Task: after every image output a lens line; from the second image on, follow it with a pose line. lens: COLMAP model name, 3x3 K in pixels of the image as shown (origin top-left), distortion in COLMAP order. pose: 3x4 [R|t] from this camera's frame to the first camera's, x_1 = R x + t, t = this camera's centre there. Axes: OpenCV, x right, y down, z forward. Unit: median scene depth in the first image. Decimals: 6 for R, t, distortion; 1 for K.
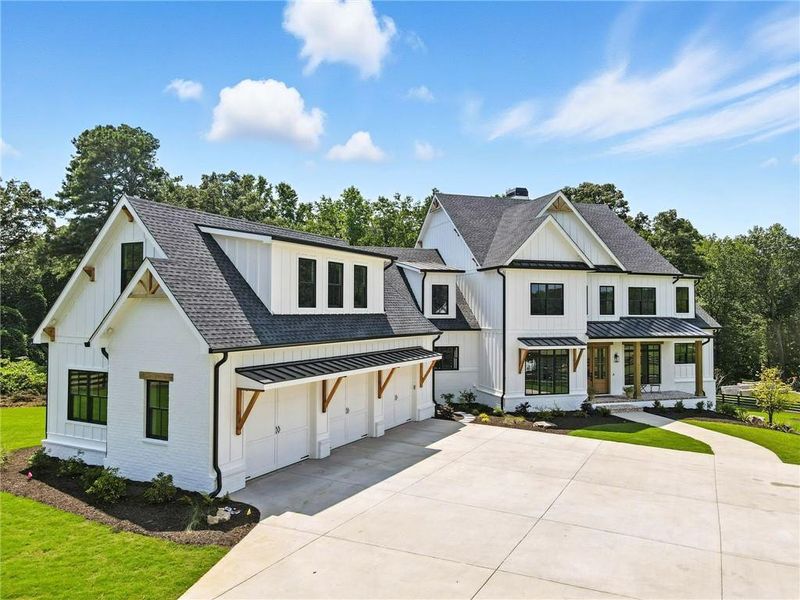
lens RADIAL K [[588.2, 0, 397.6], [0, 588.2, 297.5], [0, 0, 1]] dist [0.001321, 0.017201]
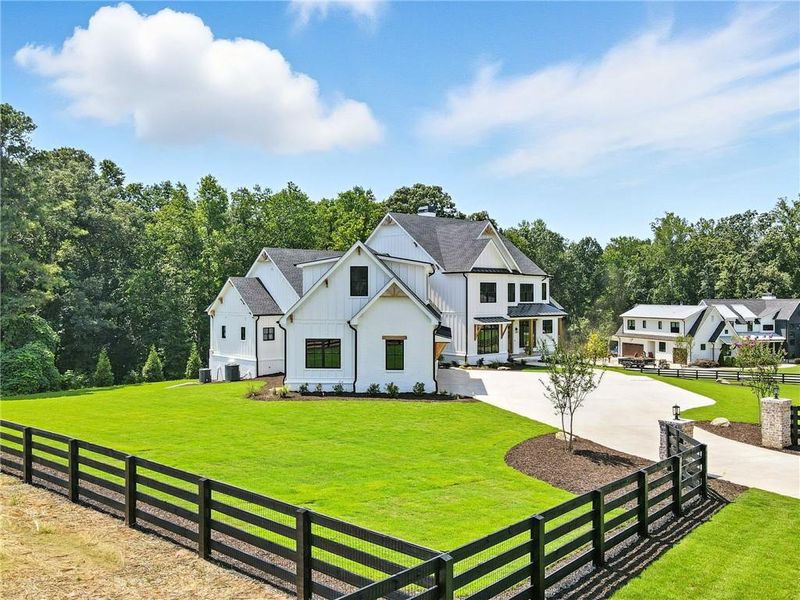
lens RADIAL K [[701.6, 0, 400.5], [0, 701.6, 300.5], [0, 0, 1]] dist [-0.002523, 0.005236]
pose [[0.911978, -0.009117, 0.410137, -0.657948], [-0.003586, 0.999538, 0.030194, -0.028631], [-0.410223, -0.029007, 0.911524, -0.545540]]
